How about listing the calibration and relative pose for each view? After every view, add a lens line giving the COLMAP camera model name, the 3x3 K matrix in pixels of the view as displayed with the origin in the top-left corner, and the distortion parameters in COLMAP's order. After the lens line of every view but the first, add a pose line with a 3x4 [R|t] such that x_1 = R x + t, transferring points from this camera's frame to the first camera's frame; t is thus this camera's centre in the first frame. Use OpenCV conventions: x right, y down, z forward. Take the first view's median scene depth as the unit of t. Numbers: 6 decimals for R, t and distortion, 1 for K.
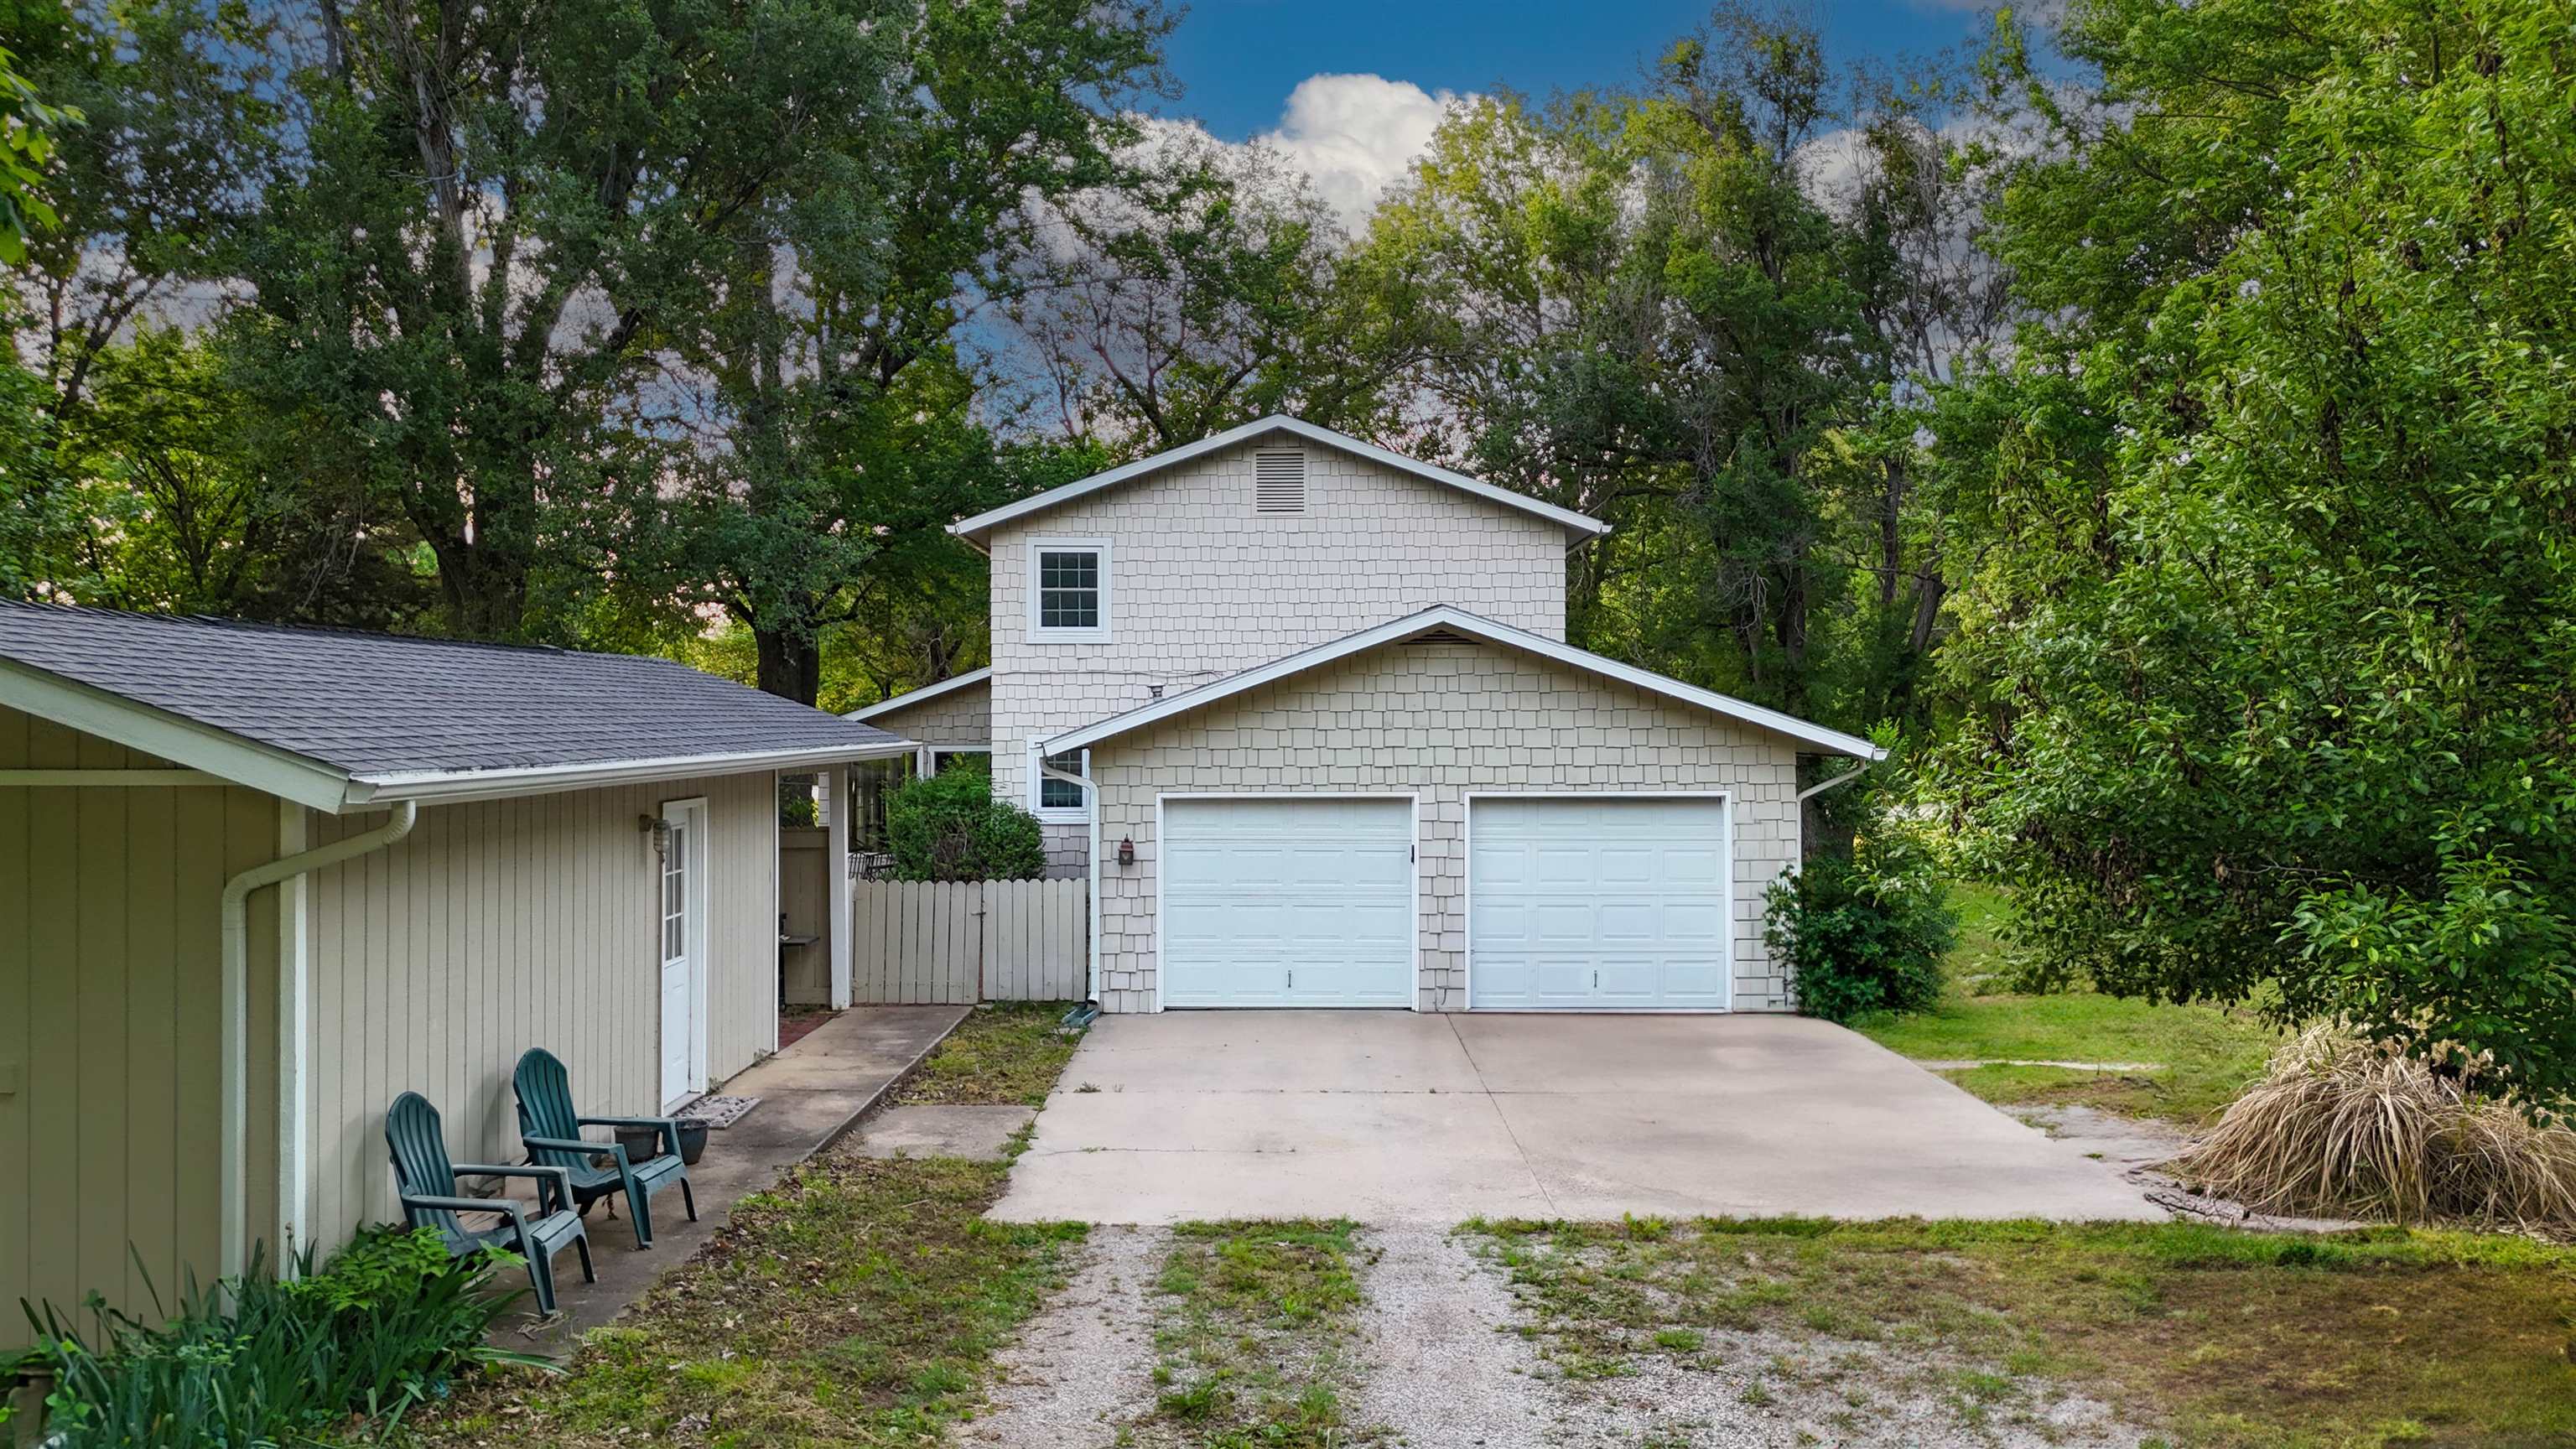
lens RADIAL K [[1887.1, 0, 1288.0], [0, 1887.1, 724.5], [0, 0, 1]] dist [0.086609, -0.000290]
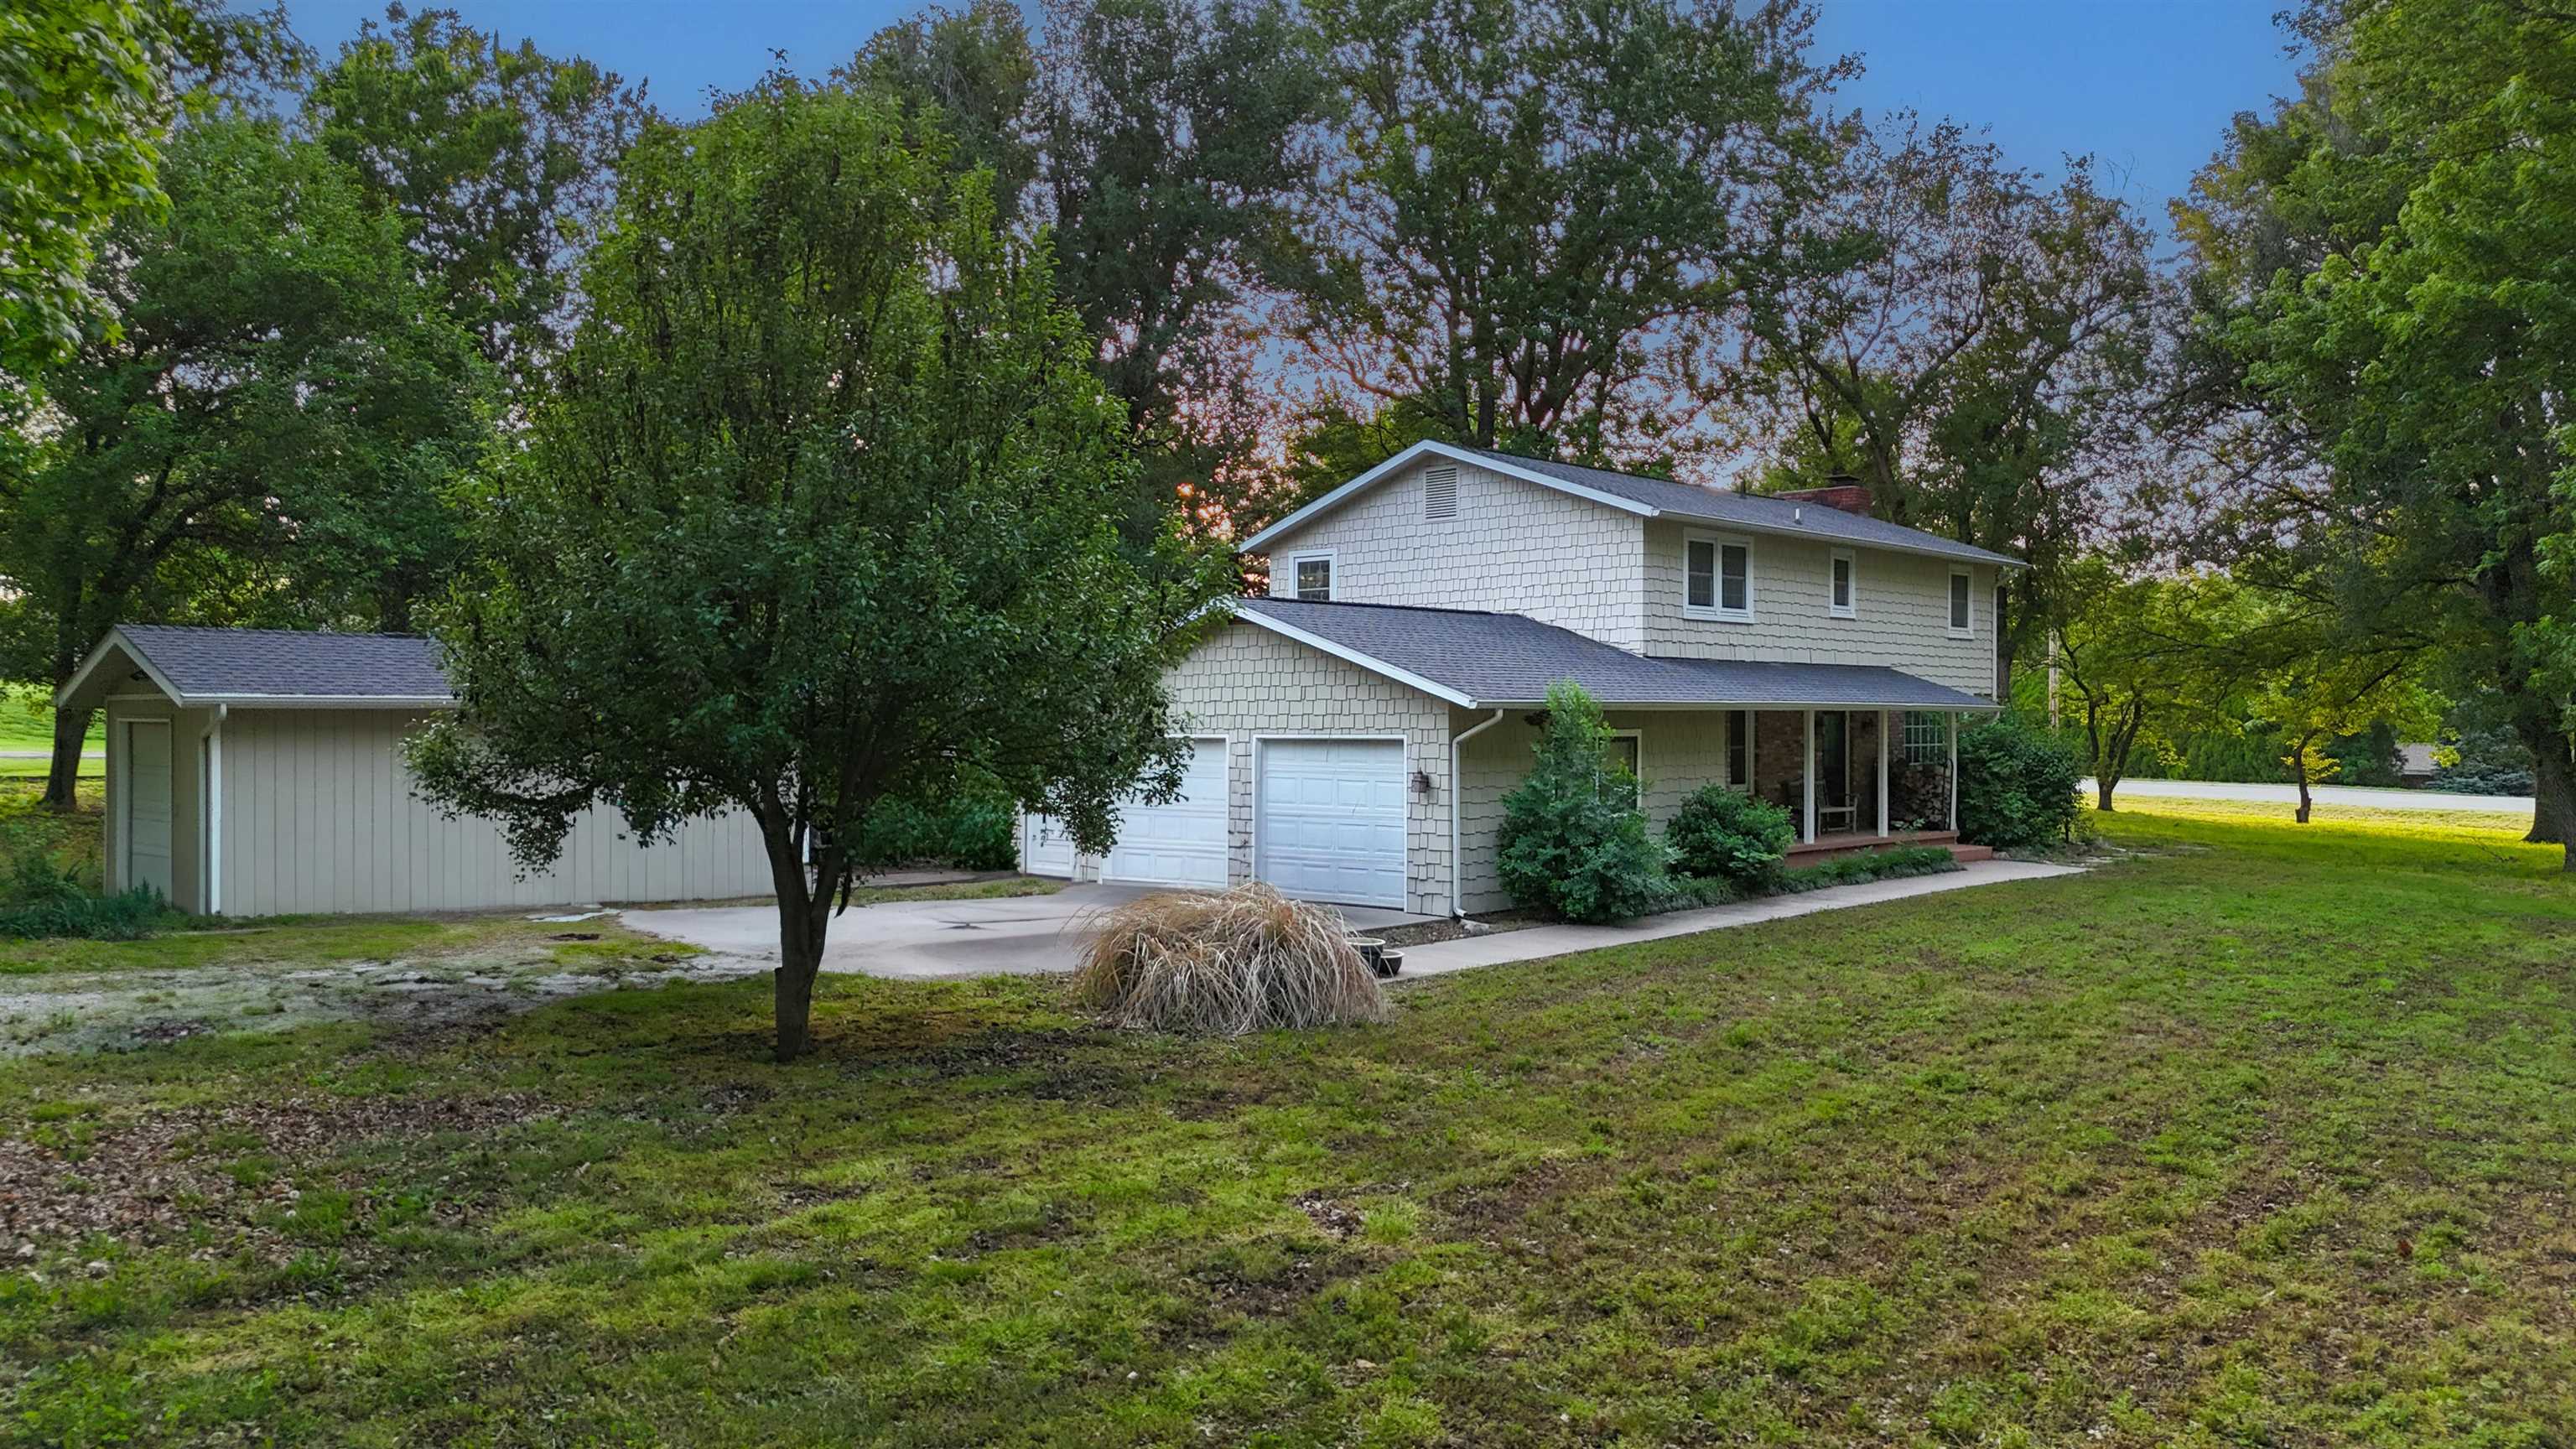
lens RADIAL K [[1899.2, 0, 1233.2], [0, 1899.2, 711.5], [0, 0, 1]] dist [0.002540, -0.002035]
pose [[0.710321, -0.003148, -0.703871, 1.026598], [0.000144, 0.999991, -0.004328, 0.025283], [0.703878, 0.002973, 0.710315, 0.038575]]
